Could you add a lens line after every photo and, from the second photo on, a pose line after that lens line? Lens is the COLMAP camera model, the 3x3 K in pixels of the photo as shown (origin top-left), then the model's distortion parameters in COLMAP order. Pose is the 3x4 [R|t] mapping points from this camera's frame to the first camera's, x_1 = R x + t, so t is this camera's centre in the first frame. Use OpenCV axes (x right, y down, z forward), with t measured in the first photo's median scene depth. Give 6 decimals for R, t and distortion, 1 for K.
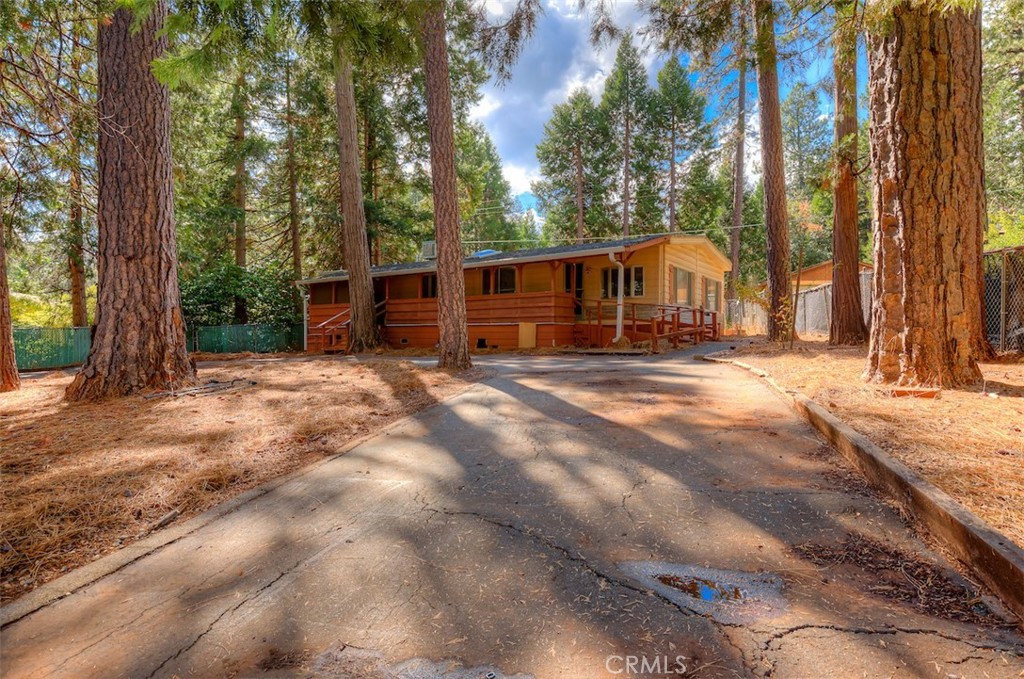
lens RADIAL K [[506.8, 0, 515.7], [0, 506.8, 334.9], [0, 0, 1]] dist [-0.001227, -0.000074]
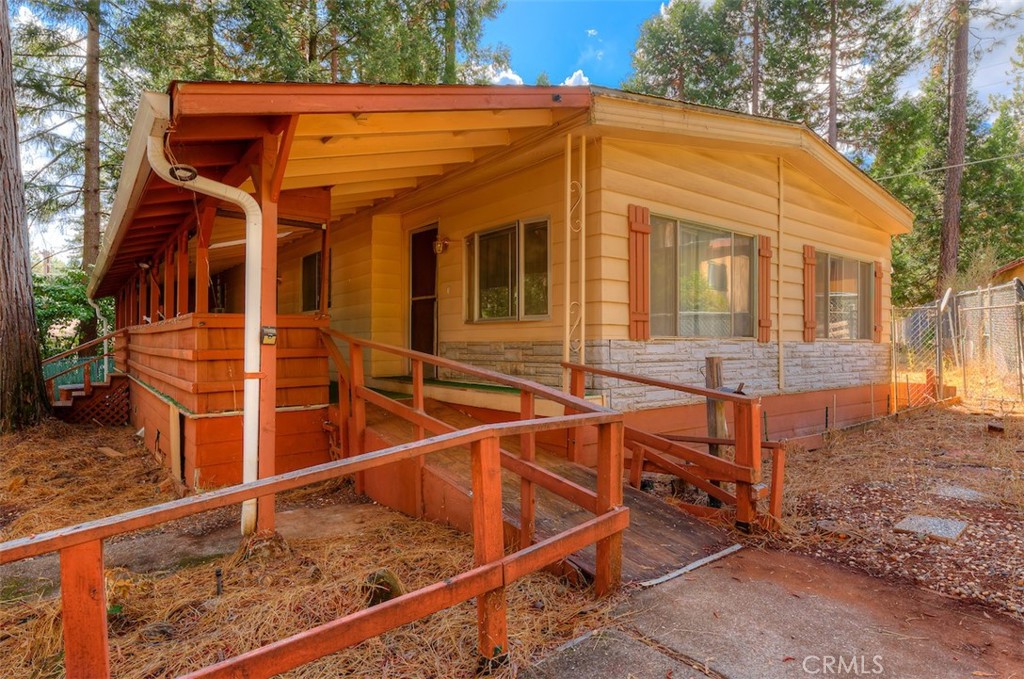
lens RADIAL K [[553.1, 0, 512.0], [0, 553.1, 339.5], [0, 0, 1]] dist [-0.000658, 0.000146]
pose [[0.962476, -0.005921, -0.271304, 0.142501], [0.006696, 0.999976, 0.001928, -0.028966], [0.271286, -0.003672, 0.962492, 0.299605]]
